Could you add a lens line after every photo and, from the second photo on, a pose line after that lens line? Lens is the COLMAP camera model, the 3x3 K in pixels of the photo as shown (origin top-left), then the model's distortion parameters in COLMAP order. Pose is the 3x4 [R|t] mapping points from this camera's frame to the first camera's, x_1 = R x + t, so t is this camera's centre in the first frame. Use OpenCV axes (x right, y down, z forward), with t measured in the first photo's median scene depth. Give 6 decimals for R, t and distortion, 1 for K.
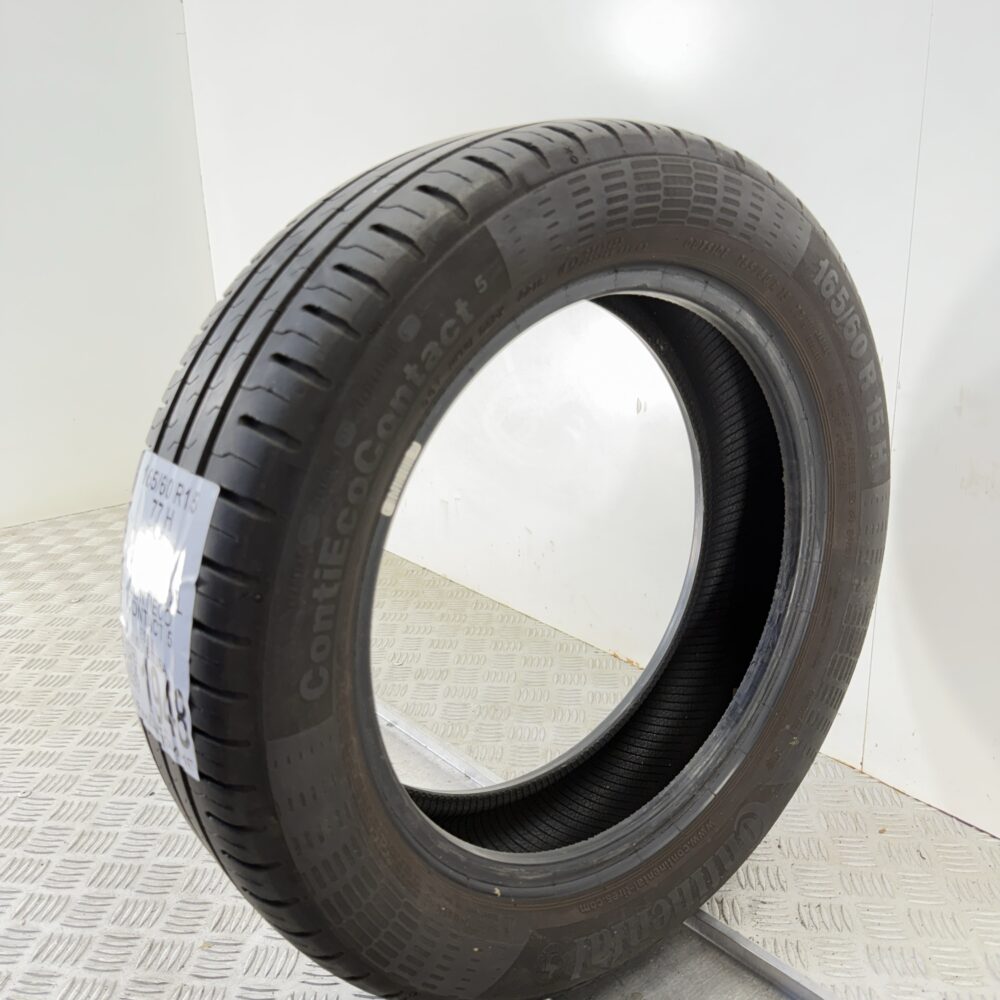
lens RADIAL K [[1022.5, 0, 500.0], [0, 1022.5, 500.0], [0, 0, 1]] dist [0.127896, -0.345560]
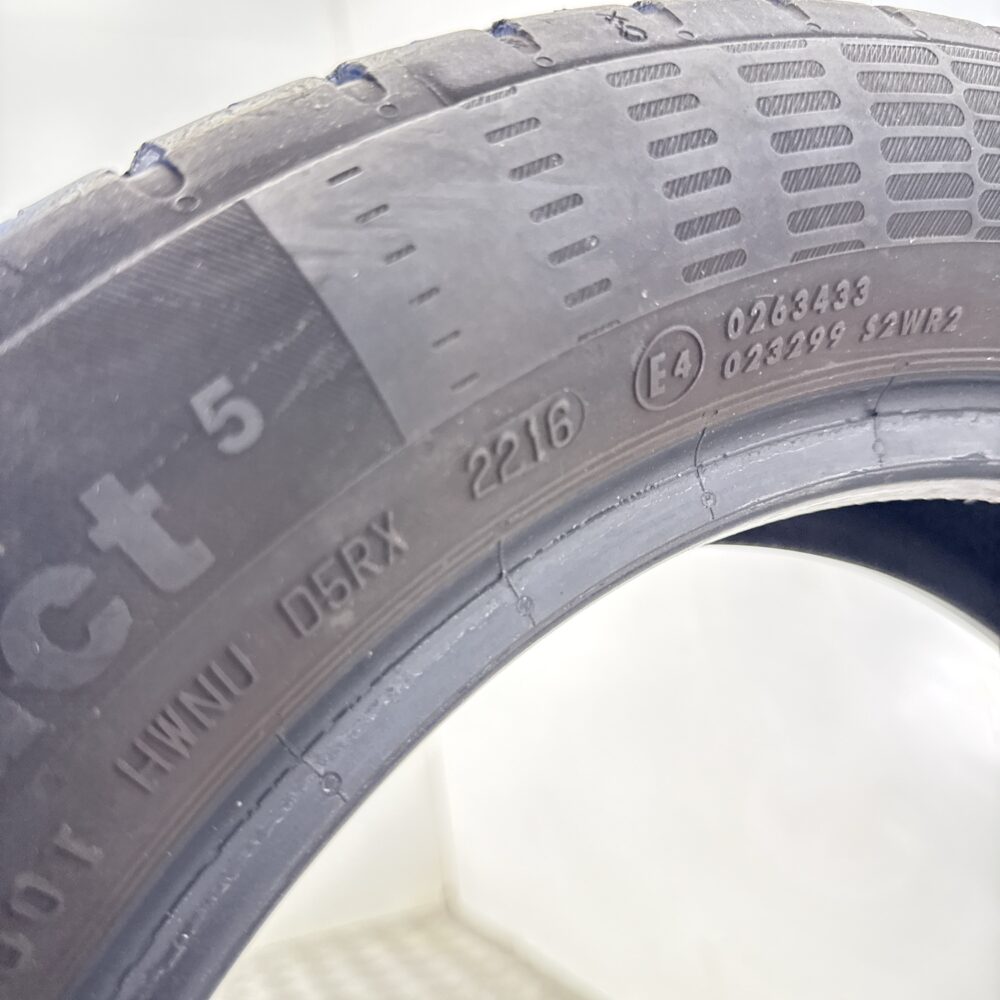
lens RADIAL K [[1022.5, 0, 500.0], [0, 1022.5, 500.0], [0, 0, 1]] dist [0.127896, -0.345560]
pose [[0.949341, -0.146831, -0.277833, 0.093441], [0.039449, 0.932816, -0.358186, -0.093355], [0.311760, 0.329081, 0.891354, 0.727709]]
